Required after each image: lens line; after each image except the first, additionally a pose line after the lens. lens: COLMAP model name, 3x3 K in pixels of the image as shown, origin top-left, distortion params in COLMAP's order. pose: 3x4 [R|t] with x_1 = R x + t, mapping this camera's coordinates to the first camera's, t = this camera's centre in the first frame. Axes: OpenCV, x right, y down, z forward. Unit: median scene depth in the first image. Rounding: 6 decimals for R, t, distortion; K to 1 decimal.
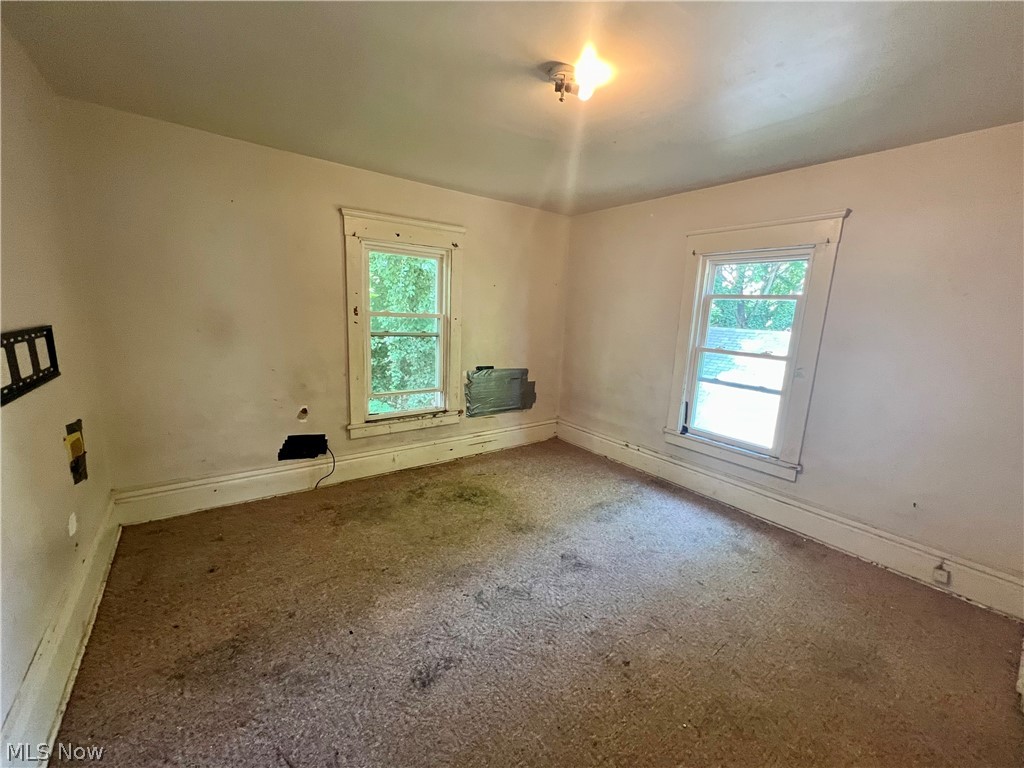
lens RADIAL K [[412.4, 0, 512.0], [0, 412.4, 384.0], [0, 0, 1]] dist [-0.000193, 0.000462]
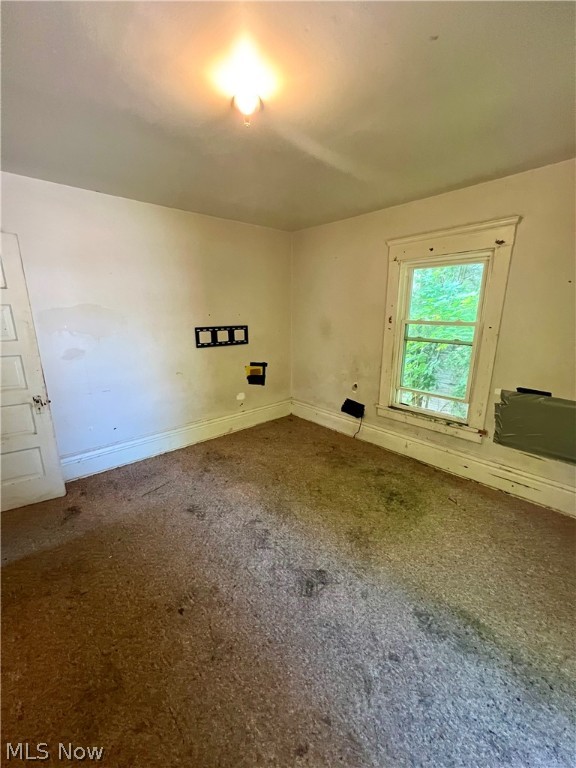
lens RADIAL K [[309.3, 0, 288.0], [0, 309.3, 384.0], [0, 0, 1]] dist [-0.000193, 0.000462]
pose [[0.085061, 0.192773, -0.977550, 0.549109], [-0.171681, 0.969267, 0.176201, -0.091951], [0.981474, 0.152839, 0.115542, 0.571411]]
